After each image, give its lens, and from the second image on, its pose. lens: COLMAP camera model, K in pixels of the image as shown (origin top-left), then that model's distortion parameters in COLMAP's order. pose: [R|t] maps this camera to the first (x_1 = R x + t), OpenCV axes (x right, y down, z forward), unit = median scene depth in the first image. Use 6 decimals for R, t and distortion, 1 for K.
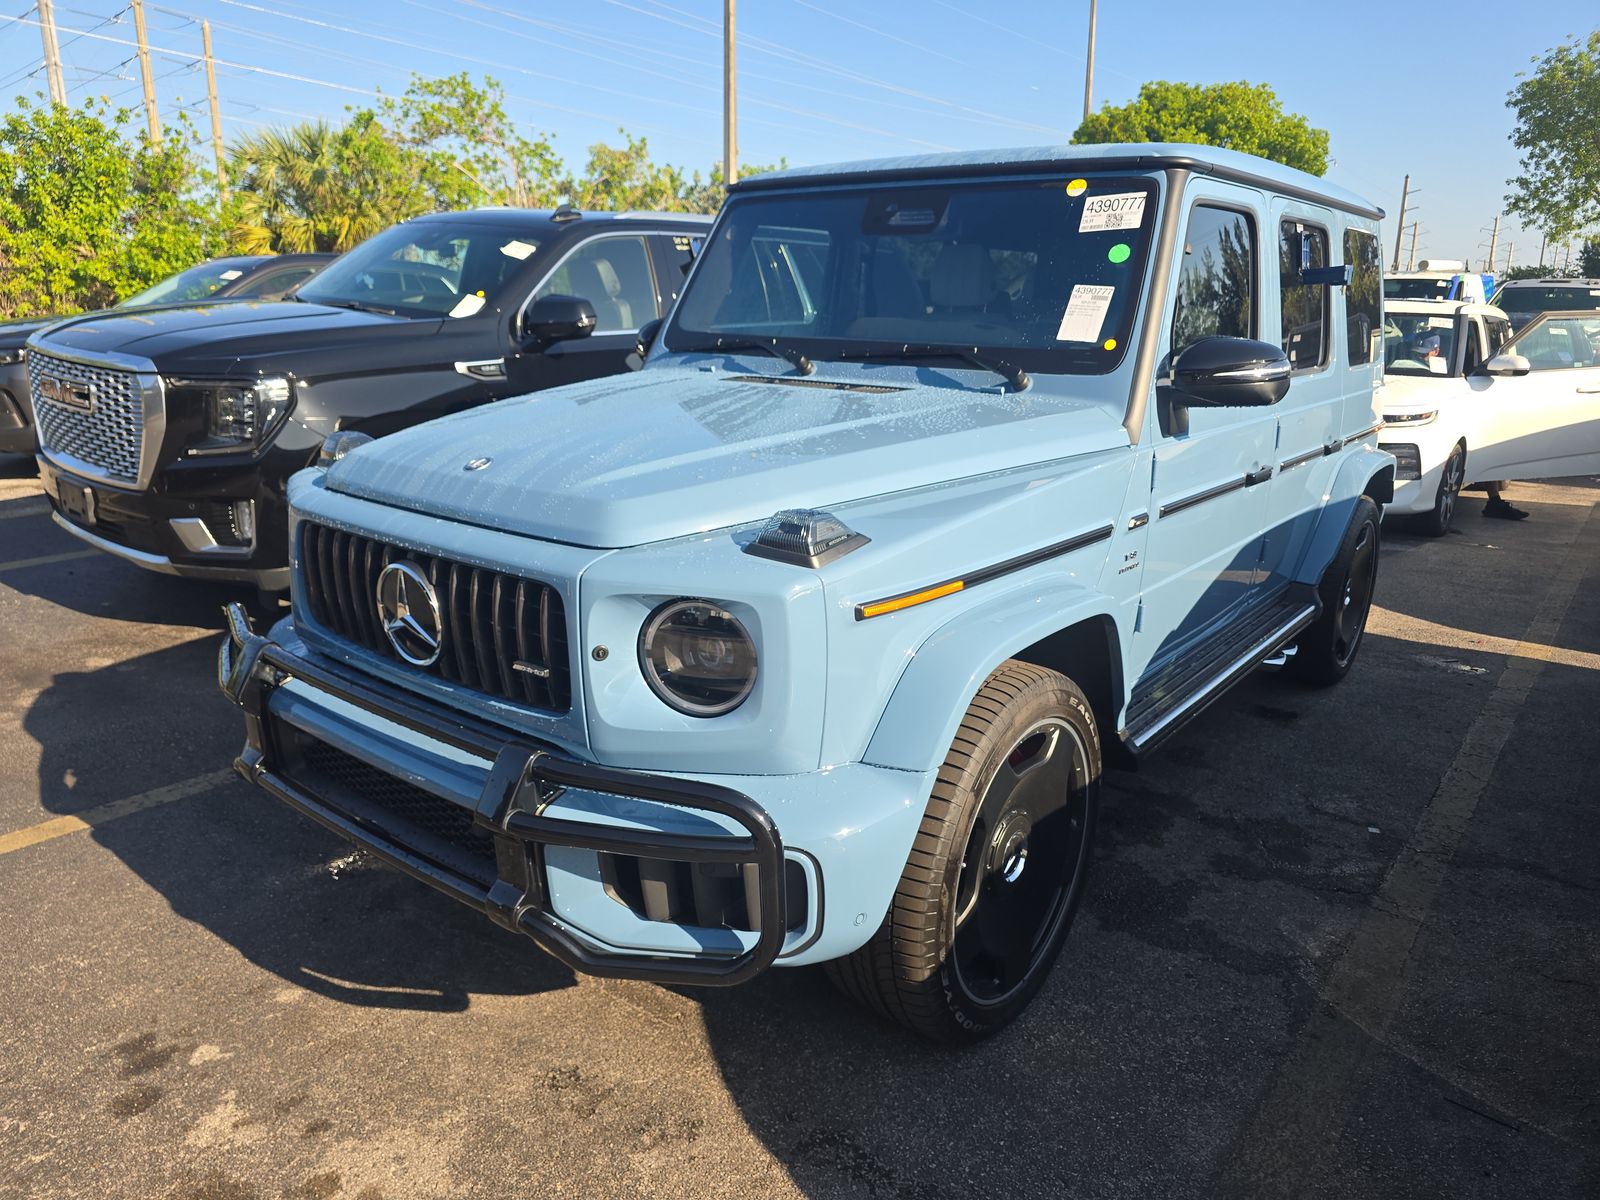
lens RADIAL K [[1084.2, 0, 800.1], [0, 1084.2, 597.1], [0, 0, 1]] dist [0.041985, -0.037479]
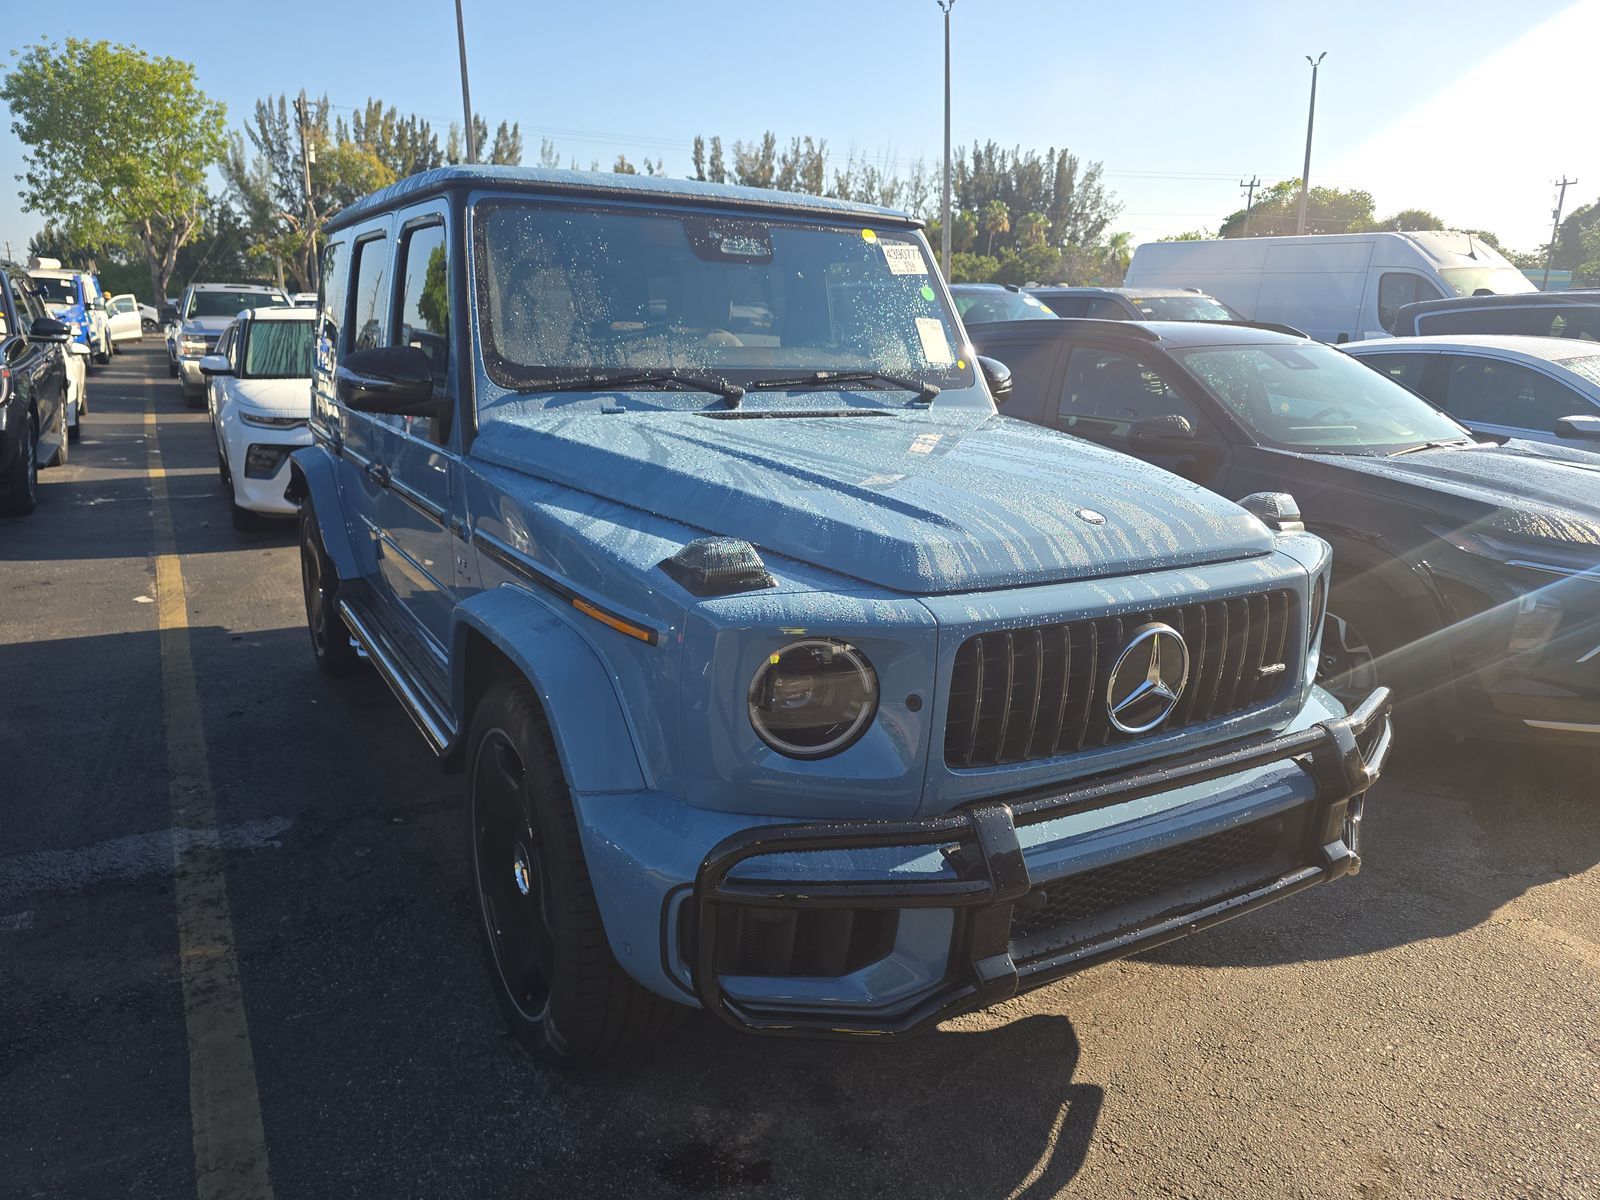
lens RADIAL K [[1084.2, 0, 803.3], [0, 1084.2, 595.0], [0, 0, 1]] dist [0.041985, -0.037479]
pose [[0.363411, -0.230003, 0.902791, -0.869133], [0.229796, 0.961234, 0.152389, -0.177915], [-0.902843, 0.152078, 0.402177, 0.588811]]
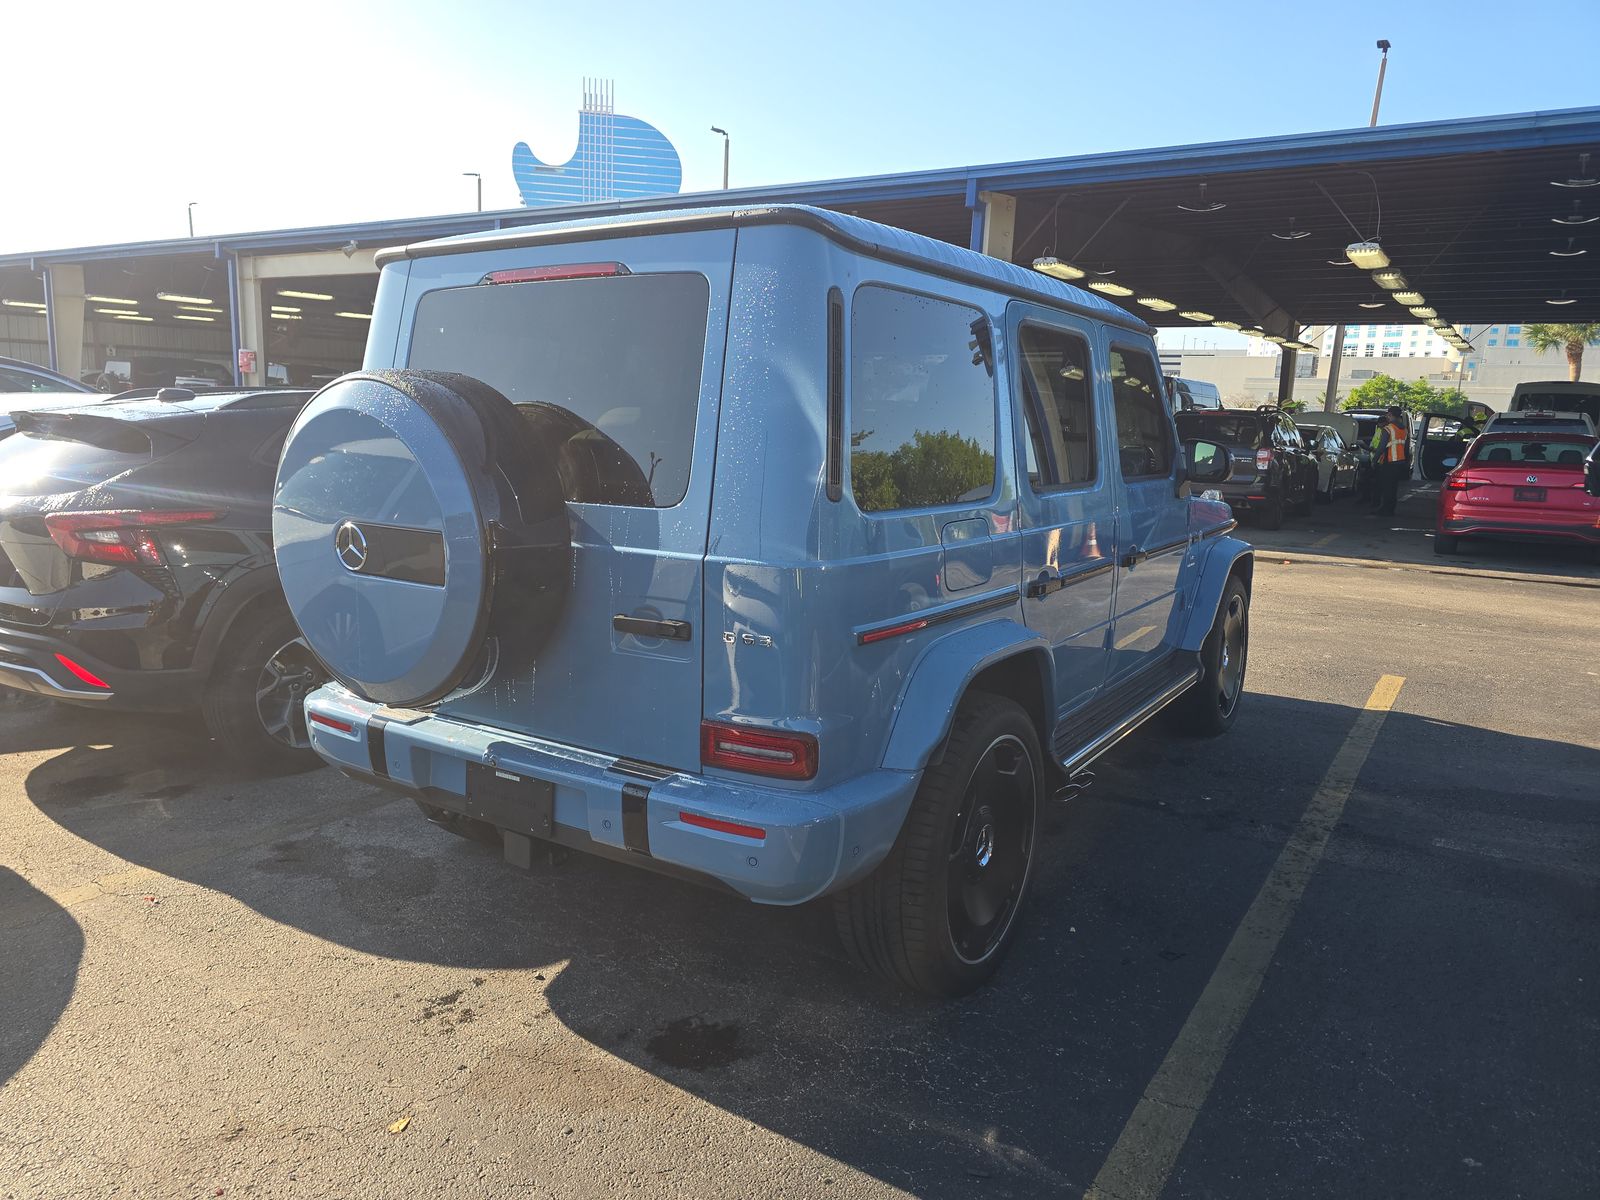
lens RADIAL K [[1084.2, 0, 799.8], [0, 1084.2, 598.8], [0, 0, 1]] dist [0.041985, -0.037479]
pose [[-0.995361, -0.026758, -0.092414, 0.490883], [-0.062837, 0.908181, 0.413834, -0.671213], [0.072856, 0.417721, -0.905650, 2.514813]]
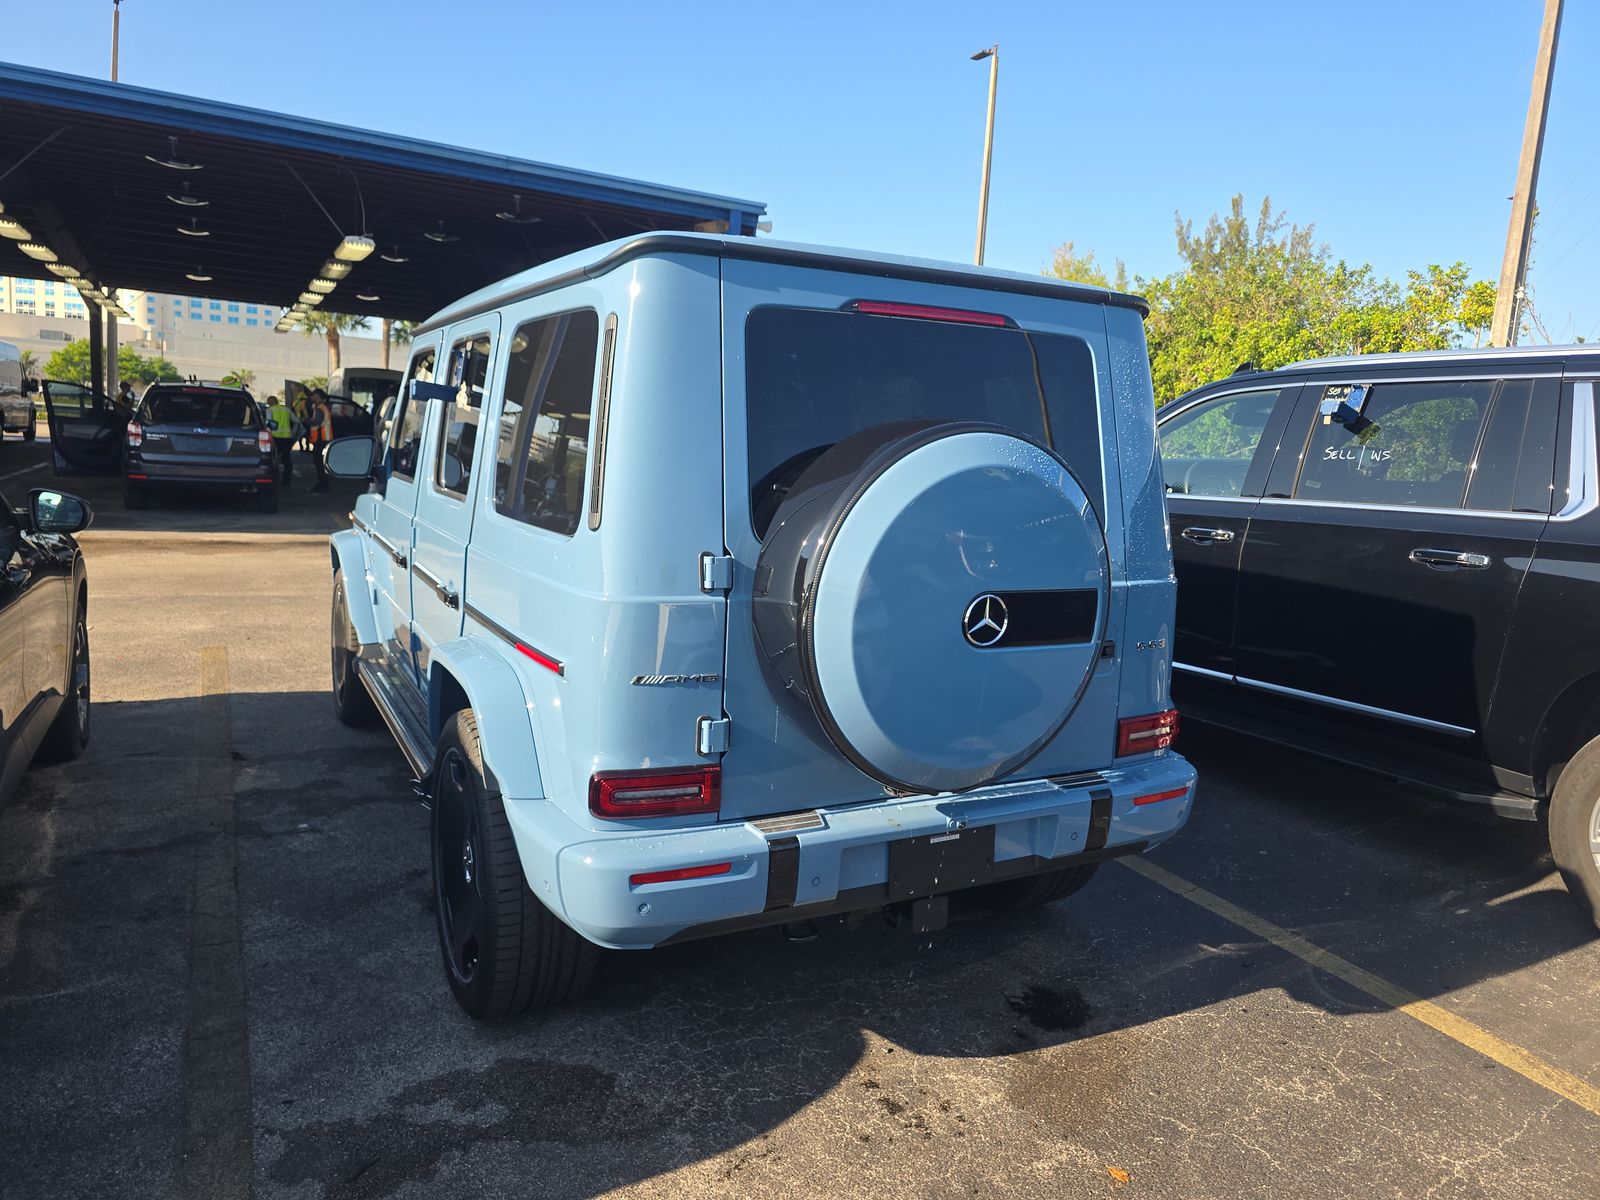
lens RADIAL K [[1084.2, 0, 794.3], [0, 1084.2, 598.4], [0, 0, 1]] dist [0.041985, -0.037479]
pose [[-0.400015, 0.097908, -0.911264, 1.415021], [-0.295777, 0.927287, 0.229465, -0.496993], [0.867470, 0.361320, -0.341970, 1.894721]]
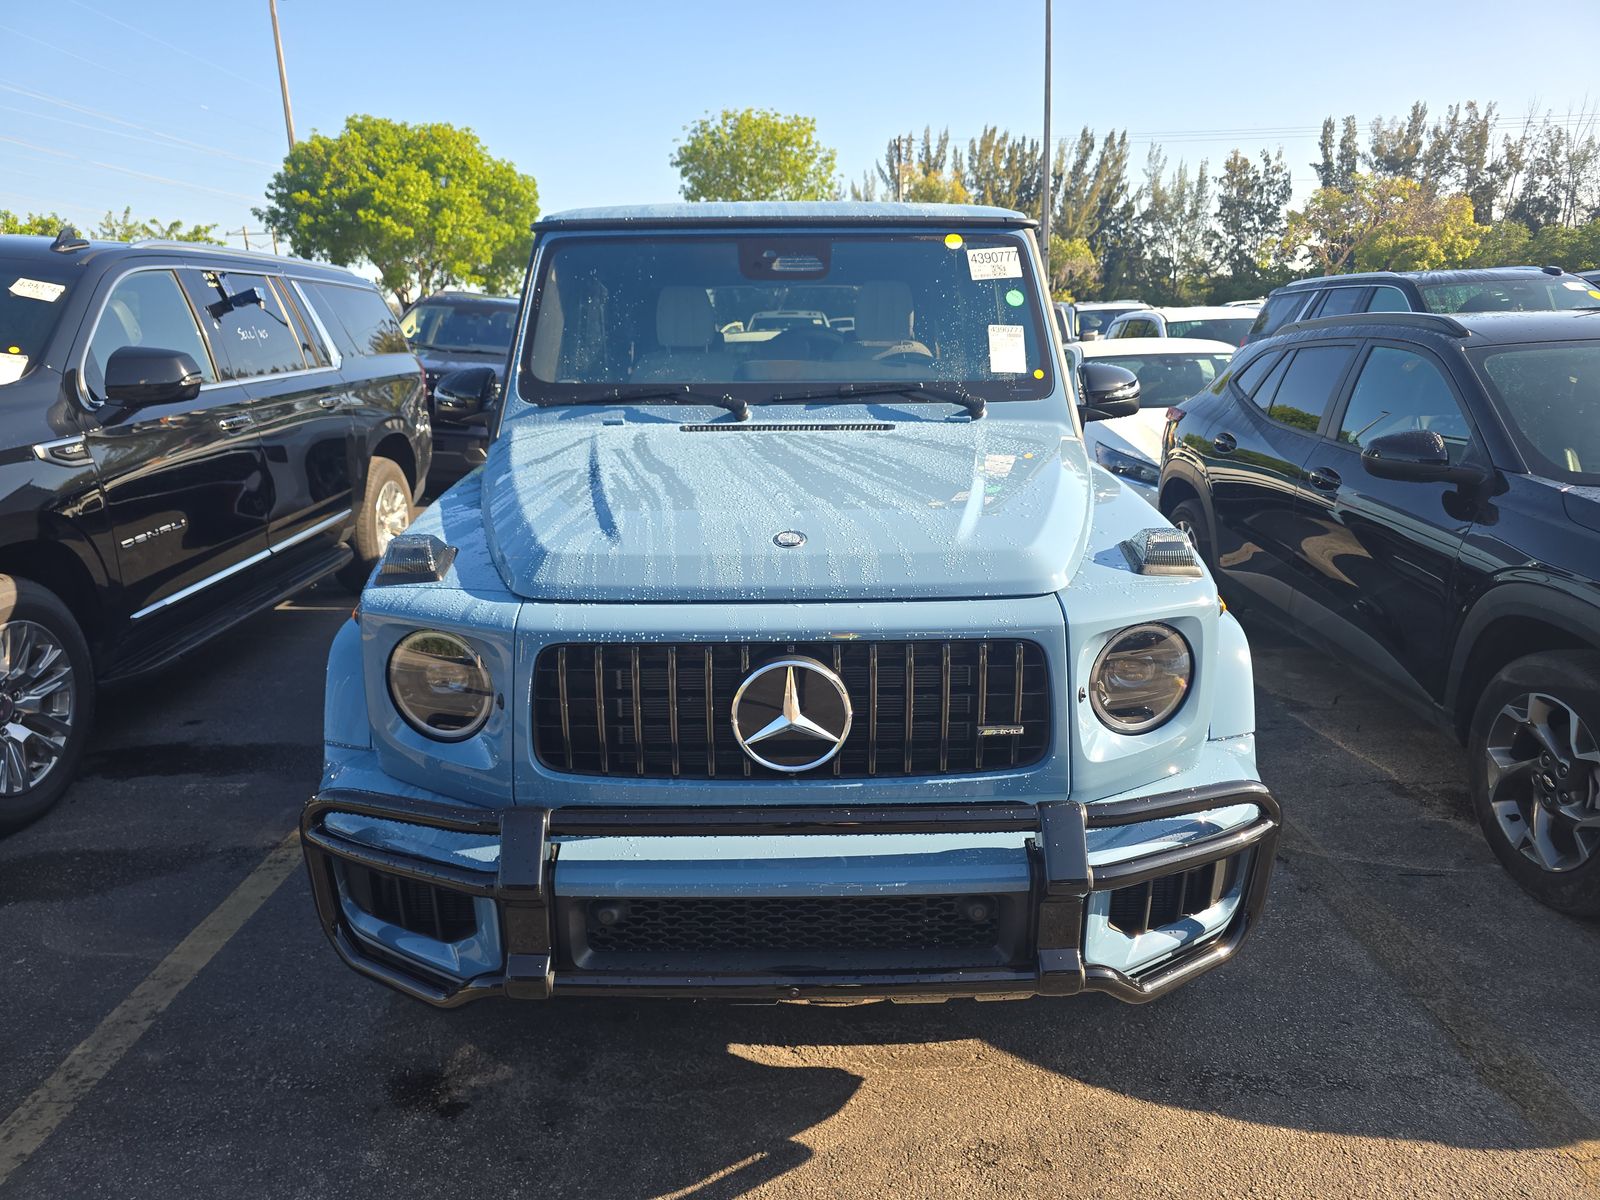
lens RADIAL K [[1084.2, 0, 799.2], [0, 1084.2, 594.1], [0, 0, 1]] dist [0.041985, -0.037479]
pose [[0.778306, -0.170639, 0.604254, -0.578588], [0.188719, 0.981440, 0.034078, -0.073106], [-0.598854, 0.087511, 0.796063, 0.197303]]
